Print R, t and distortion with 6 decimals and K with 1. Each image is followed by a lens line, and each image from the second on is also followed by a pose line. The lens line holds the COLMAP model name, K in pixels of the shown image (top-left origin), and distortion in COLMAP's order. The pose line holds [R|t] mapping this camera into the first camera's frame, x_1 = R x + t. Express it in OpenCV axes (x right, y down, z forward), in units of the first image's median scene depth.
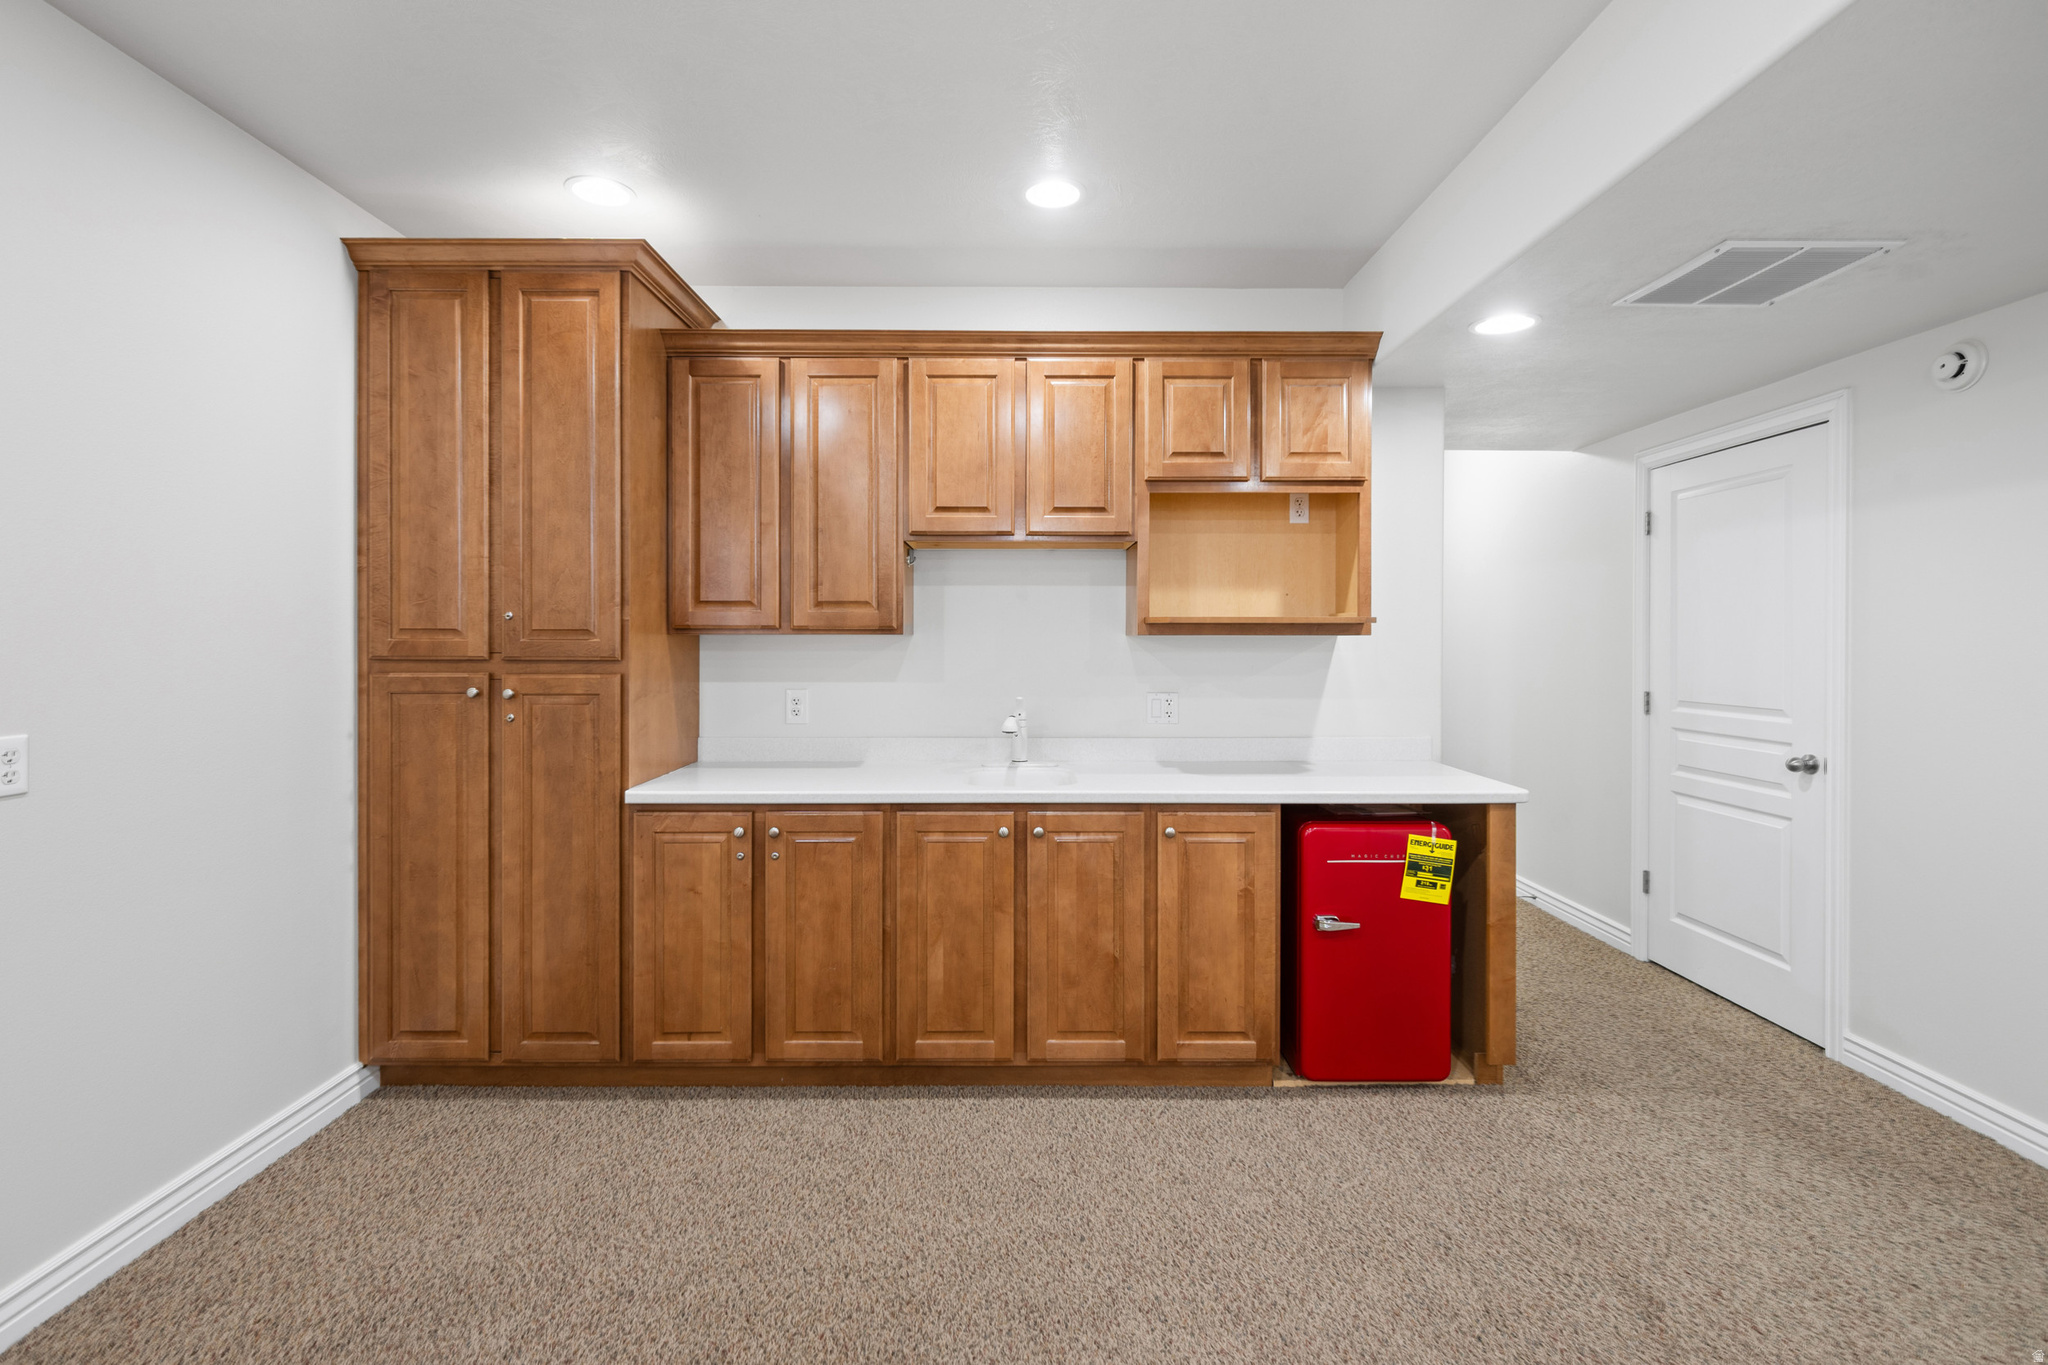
lens RADIAL K [[934.9, 0, 1016.4], [0, 934.9, 646.6], [0, 0, 1]] dist [0.000470, -0.002202]
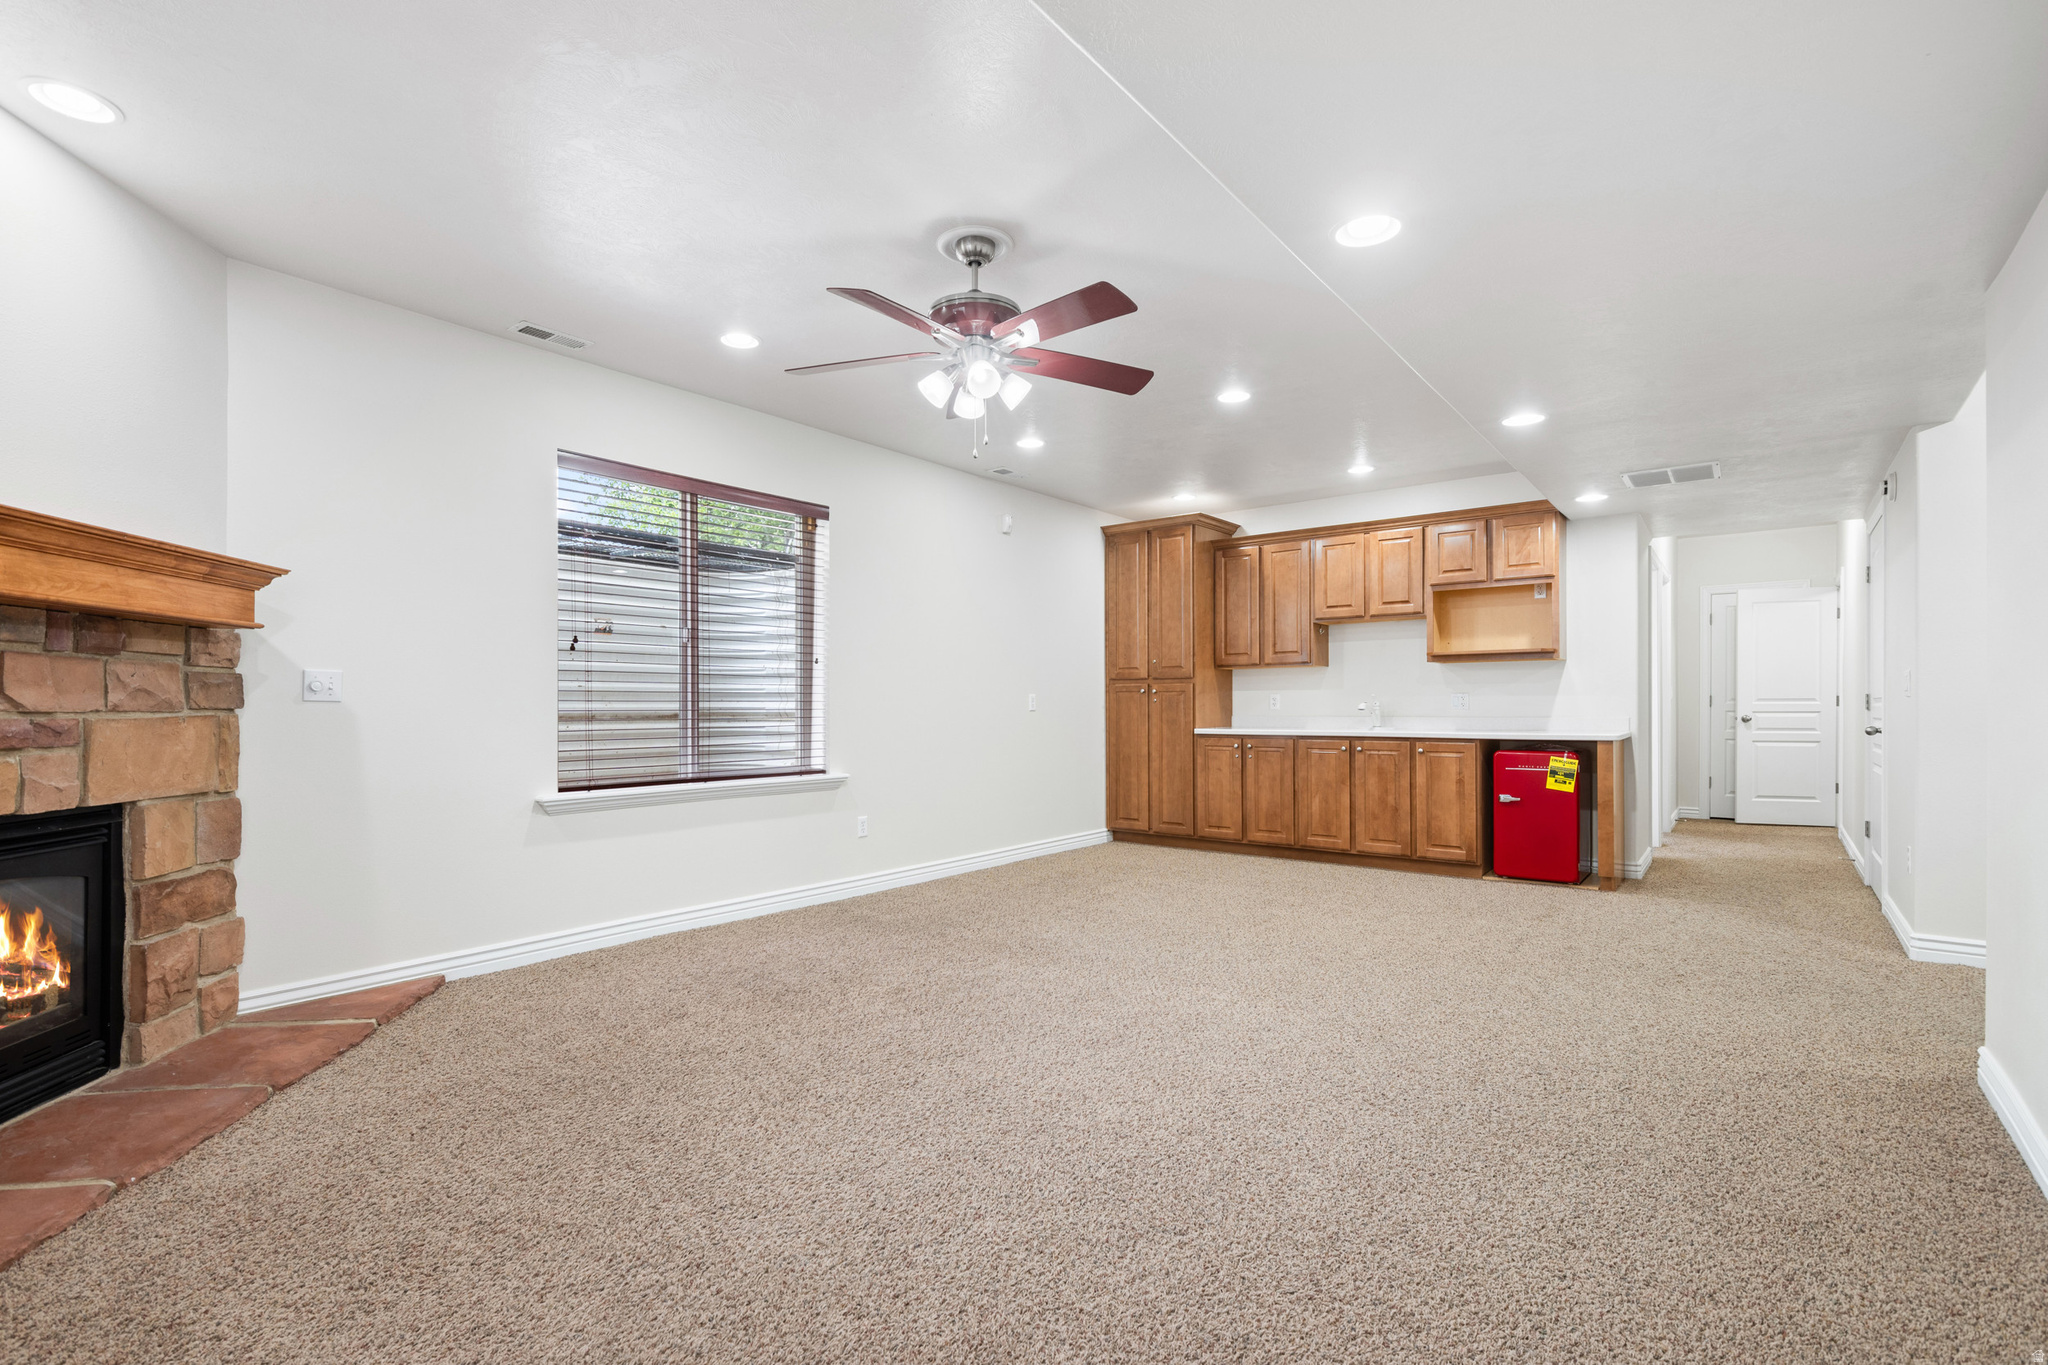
lens RADIAL K [[934.9, 0, 1028.1], [0, 934.9, 700.5], [0, 0, 1]] dist [0.000470, -0.002202]
pose [[0.791250, -0.008525, -0.611433, 0.768112], [0.001231, 0.999923, -0.012348, 0.106417], [0.611492, 0.009018, 0.791200, -1.272024]]
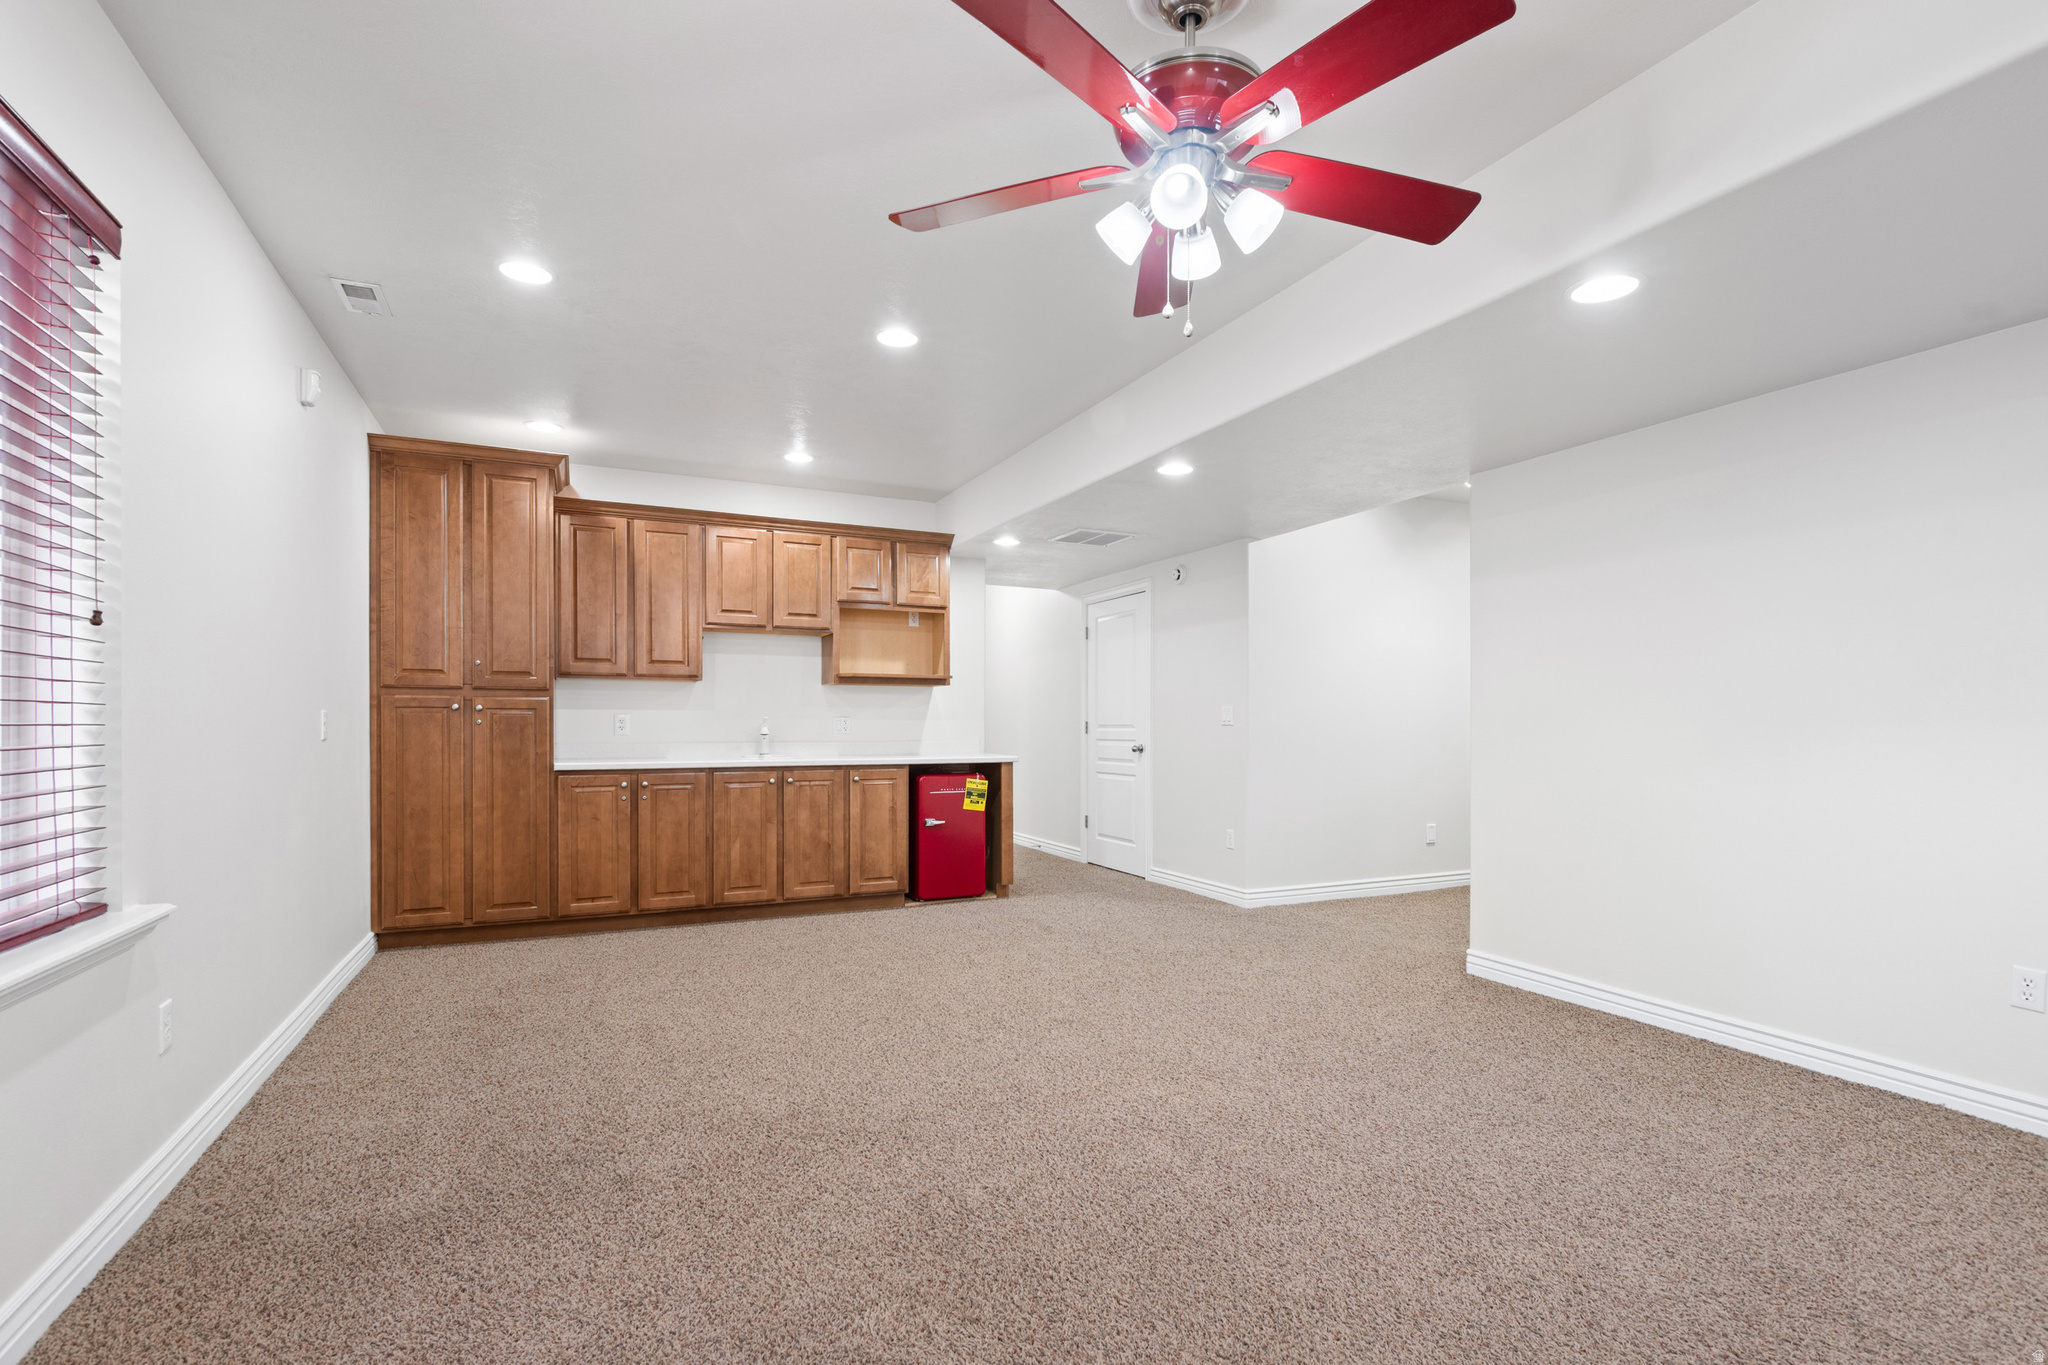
lens RADIAL K [[934.9, 0, 1022.9], [0, 934.9, 721.8], [0, 0, 1]] dist [0.000470, -0.002202]
pose [[0.905678, 0.000023, 0.423966, -0.361065], [0.003571, 0.999964, -0.007683, 0.091324], [-0.423951, 0.008472, 0.905646, -0.967819]]
